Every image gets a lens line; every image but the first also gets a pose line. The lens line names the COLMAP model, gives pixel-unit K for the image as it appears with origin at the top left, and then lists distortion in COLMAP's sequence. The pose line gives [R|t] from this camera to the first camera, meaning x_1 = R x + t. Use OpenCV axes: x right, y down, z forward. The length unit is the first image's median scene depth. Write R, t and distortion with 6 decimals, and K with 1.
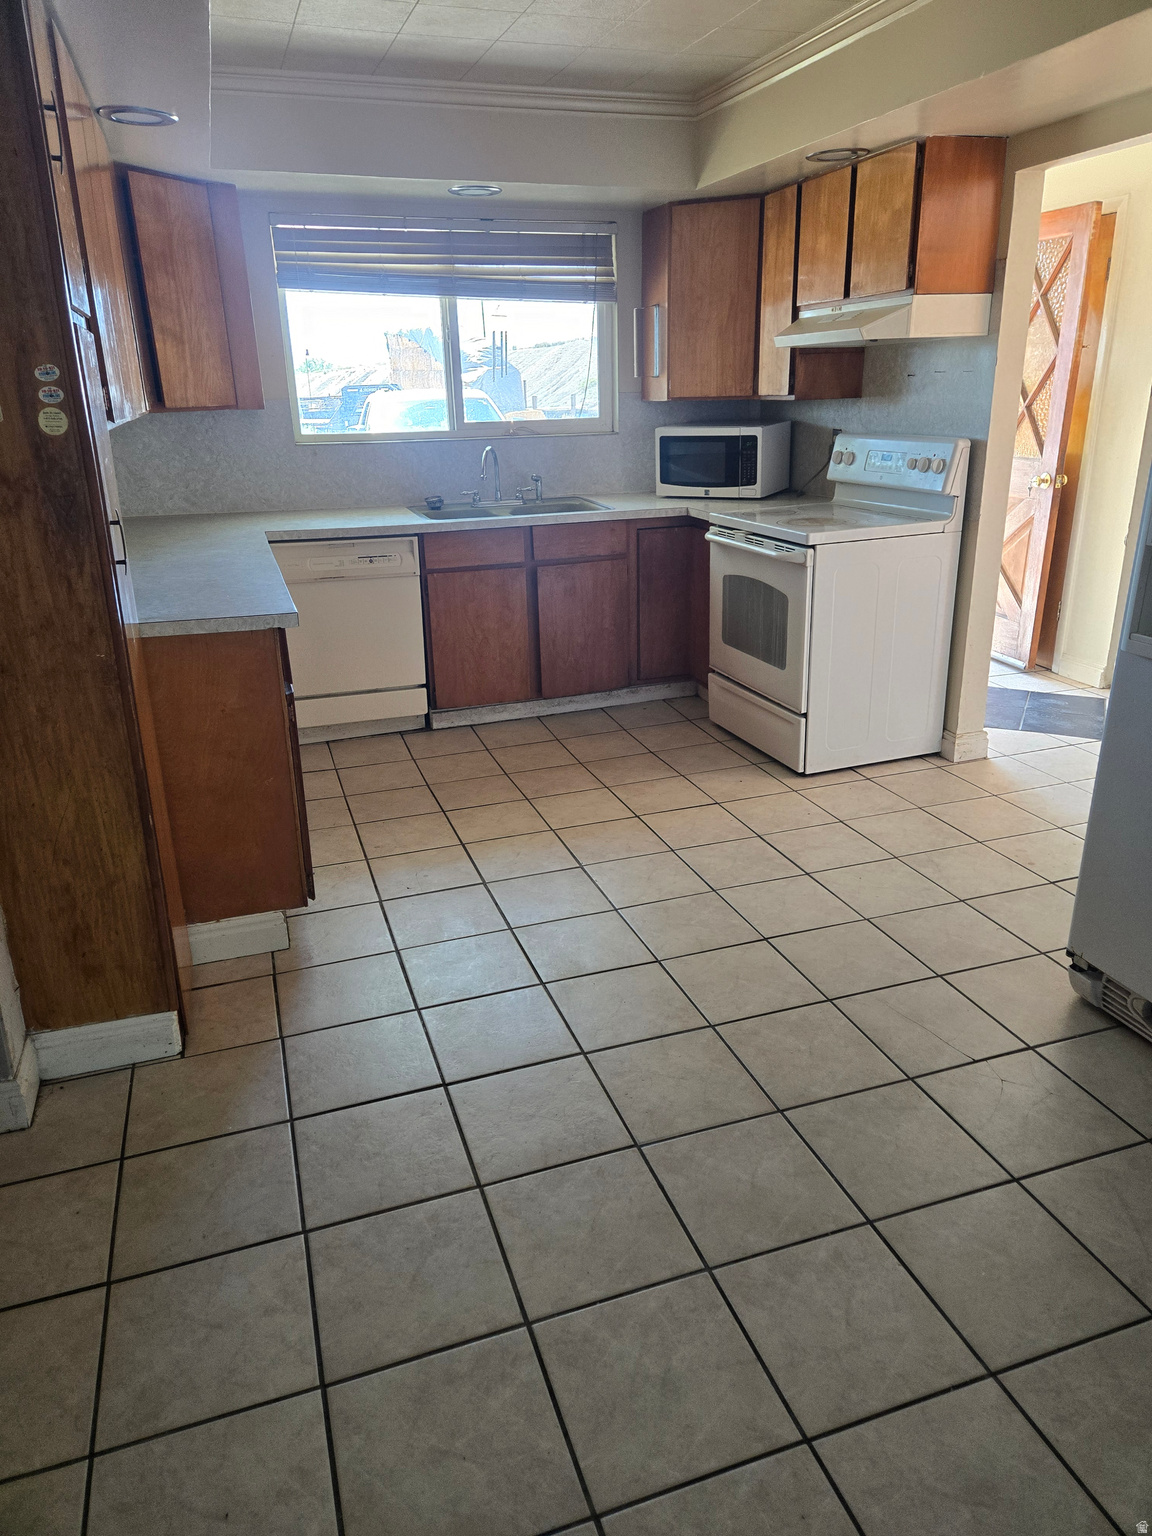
lens RADIAL K [[1018.5, 0, 576.0], [0, 1018.5, 768.0], [0, 0, 1]] dist [0.050716, -0.060252]
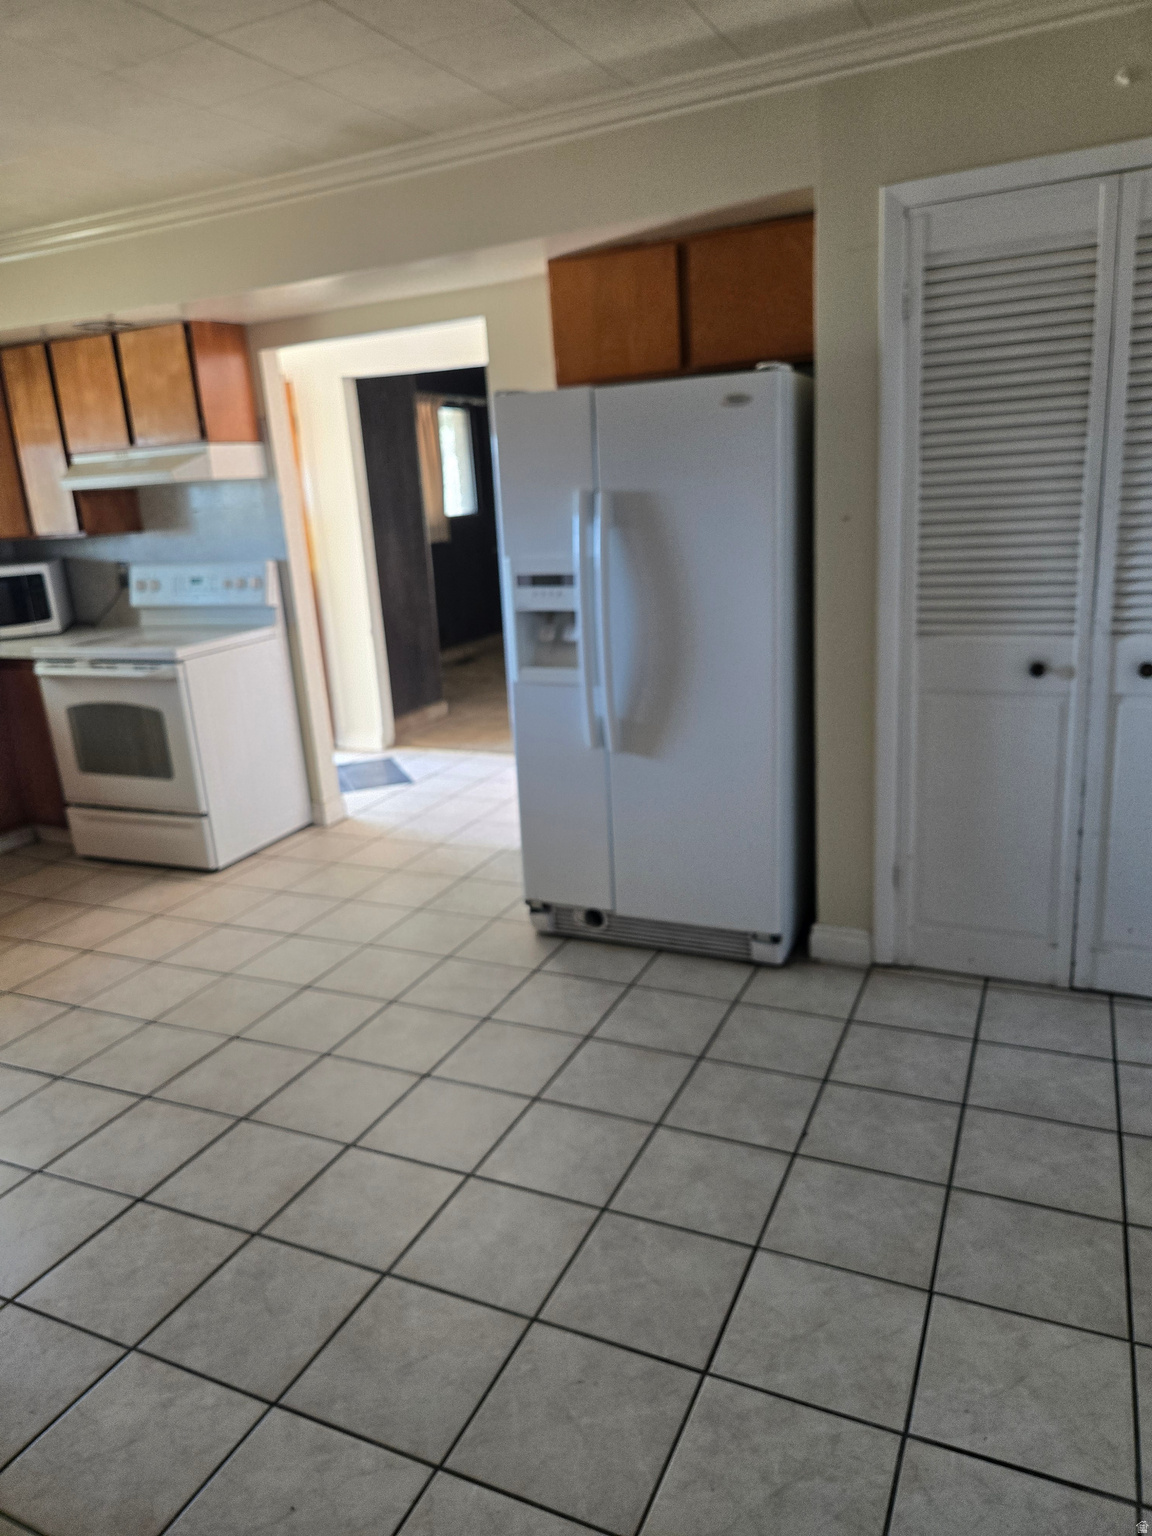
lens RADIAL K [[1051.8, 0, 576.0], [0, 1051.8, 768.0], [0, 0, 1]] dist [0.059005, -0.109091]
pose [[0.689105, -0.208990, 0.693872, -0.264232], [0.294787, 0.955550, -0.004956, 0.020966], [-0.661993, 0.207960, 0.720082, -0.065807]]
